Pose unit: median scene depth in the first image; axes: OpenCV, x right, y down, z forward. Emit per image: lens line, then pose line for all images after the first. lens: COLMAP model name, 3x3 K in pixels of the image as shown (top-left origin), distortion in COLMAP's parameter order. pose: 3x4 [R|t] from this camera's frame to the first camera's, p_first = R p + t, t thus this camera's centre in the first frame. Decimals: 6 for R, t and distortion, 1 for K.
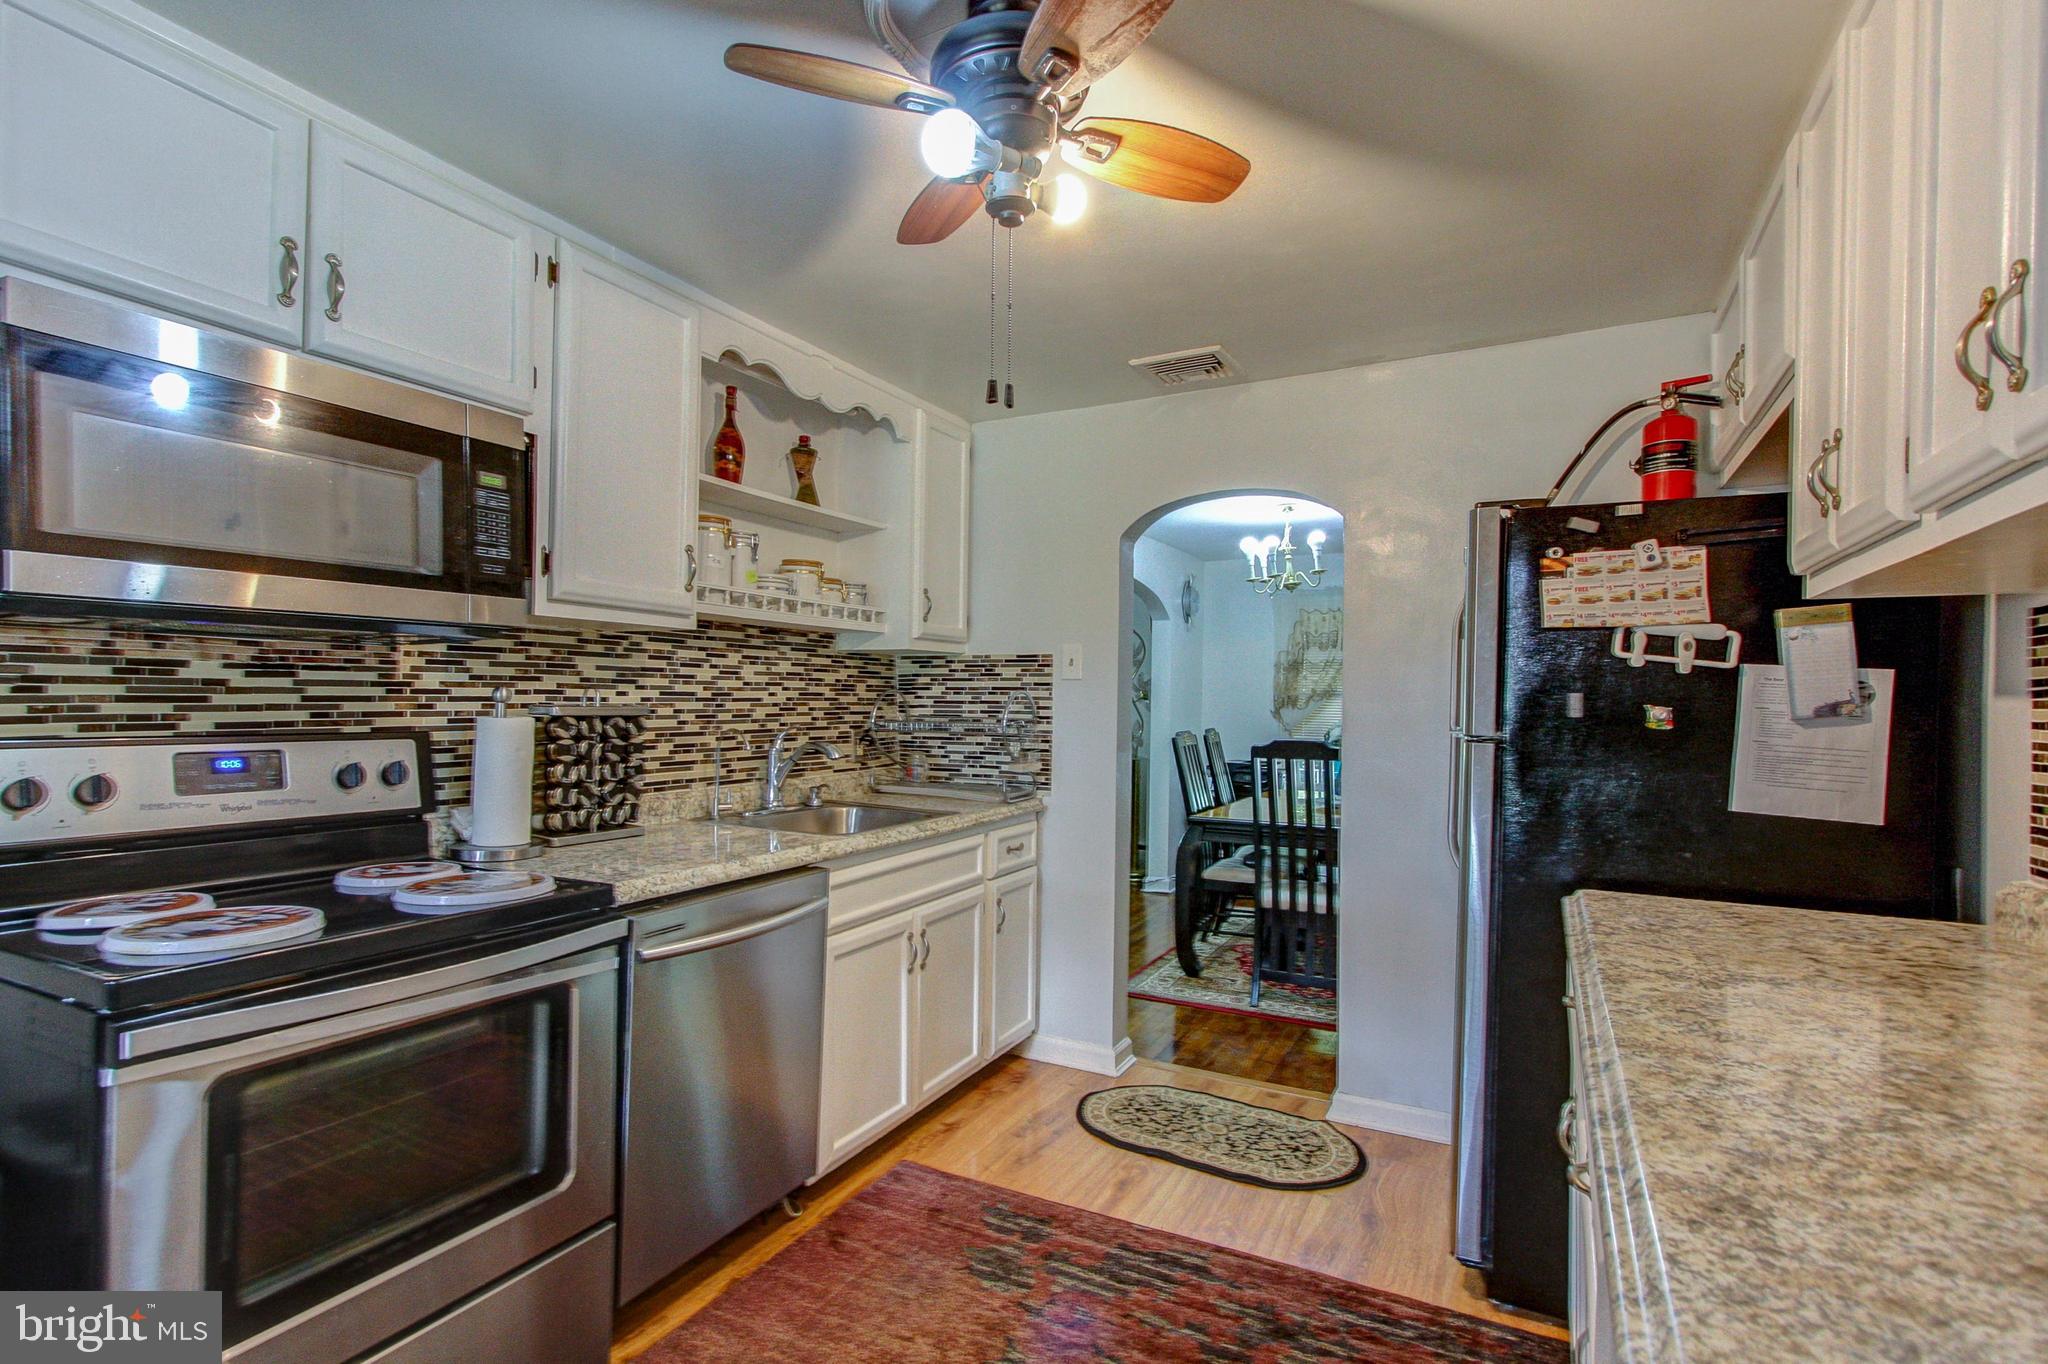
lens RADIAL K [[993.4, 0, 999.1], [0, 993.4, 713.6], [0, 0, 1]] dist [0.001111, 0.000102]
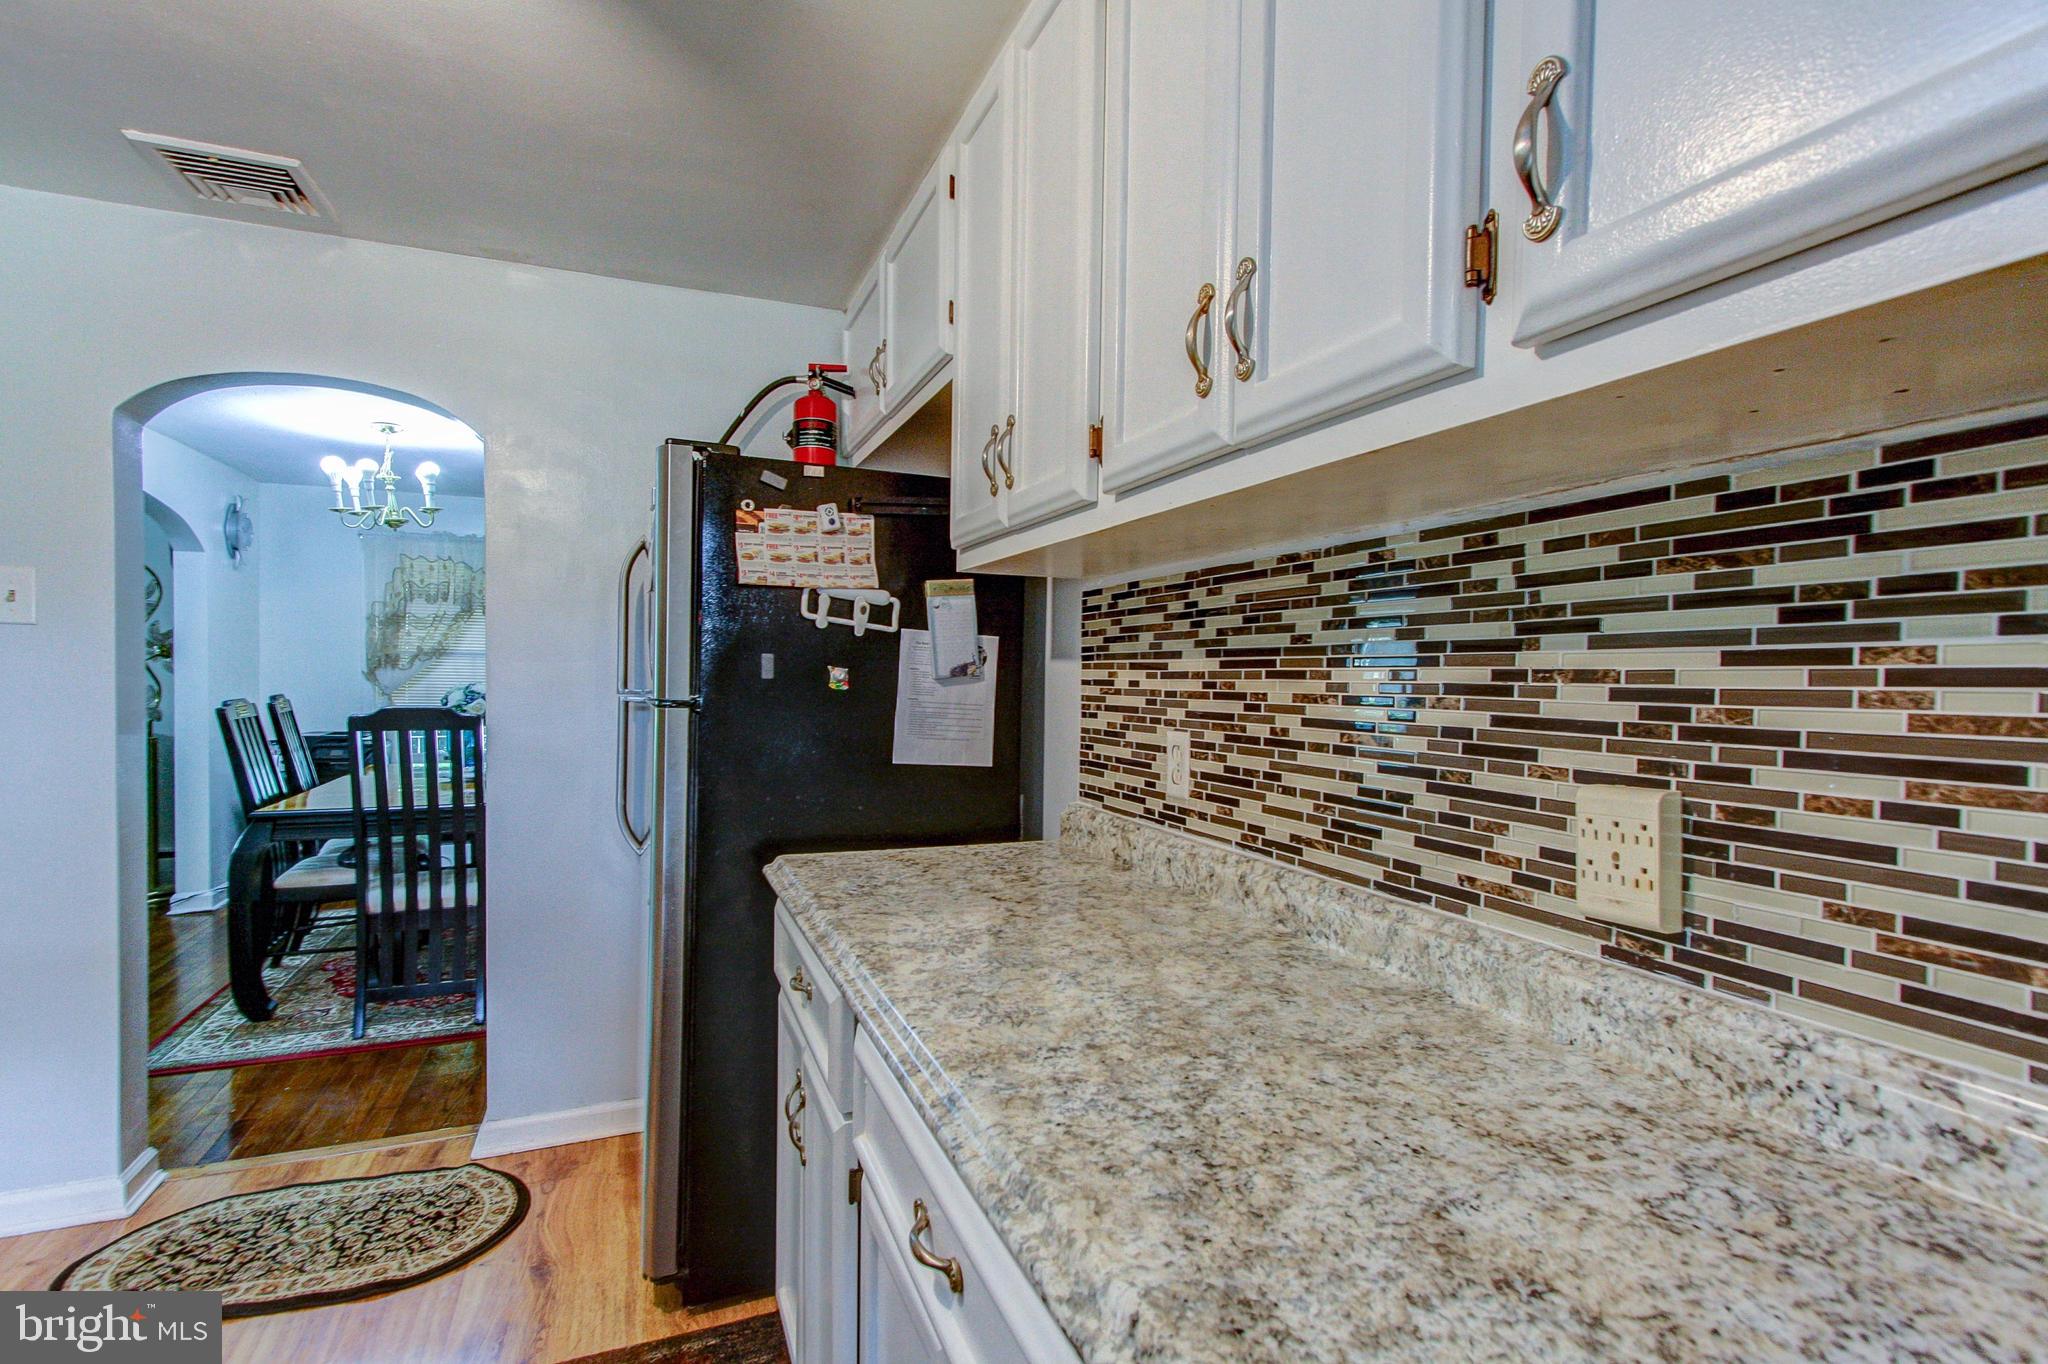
lens RADIAL K [[935.8, 0, 995.8], [0, 935.8, 696.5], [0, 0, 1]] dist [0.009000, 0.000416]
pose [[0.643516, -0.023127, 0.765083, 0.017021], [0.004341, 0.999638, 0.026565, -0.001349], [-0.765420, -0.013774, 0.643383, 0.176592]]
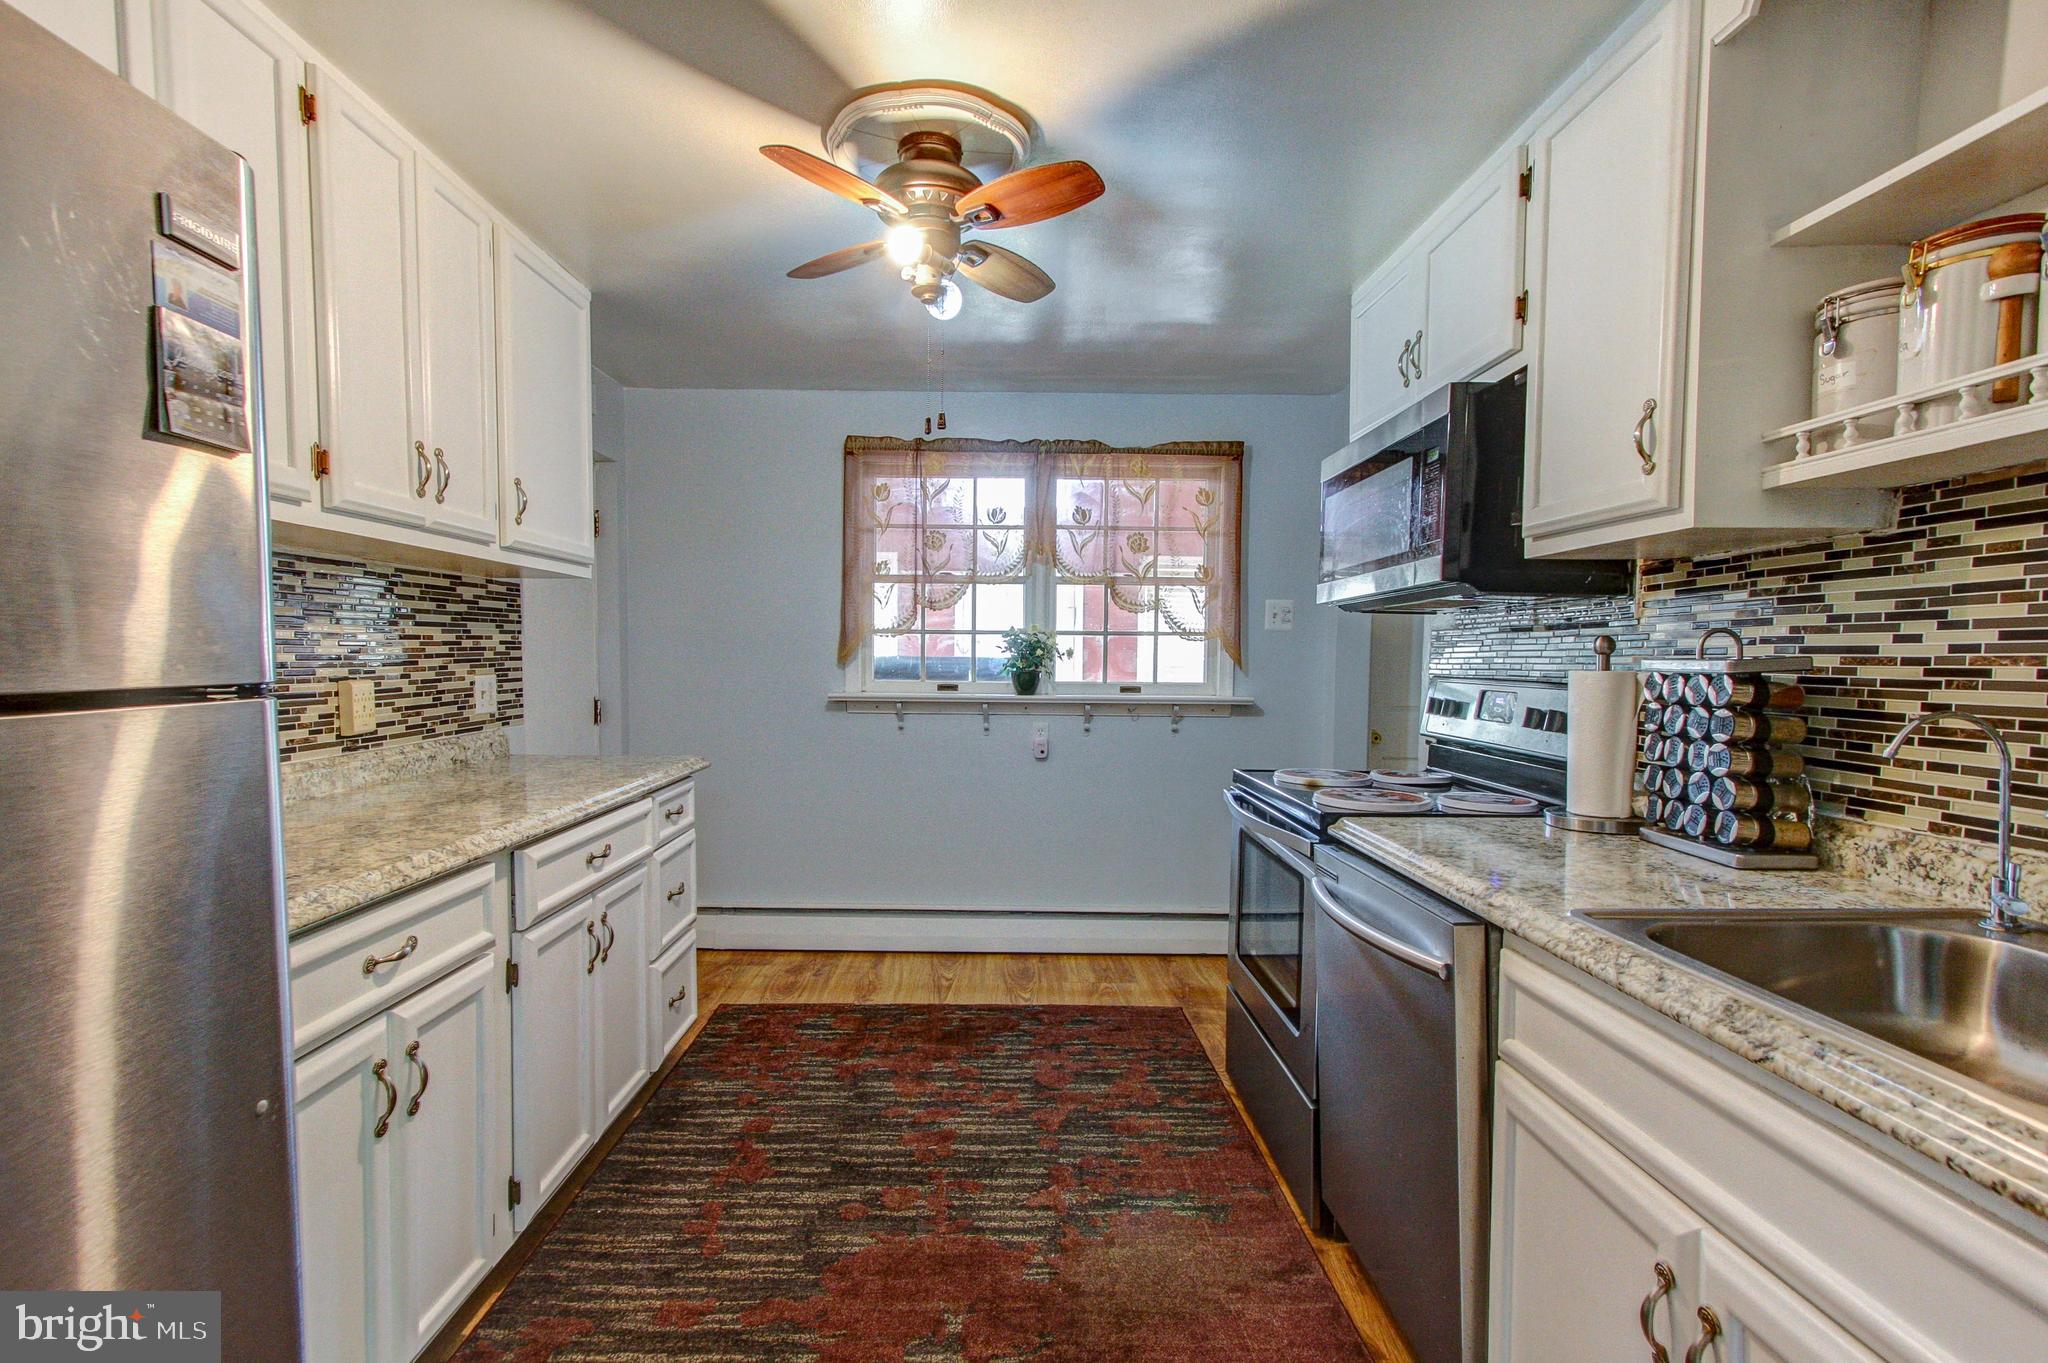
lens RADIAL K [[935.8, 0, 995.8], [0, 935.8, 696.0], [0, 0, 1]] dist [0.009000, 0.000416]
pose [[-0.880616, 0.000790, -0.473830, 0.300101], [-0.025651, 0.998453, 0.049337, -0.001301], [0.473136, 0.055601, -0.879233, 1.195322]]
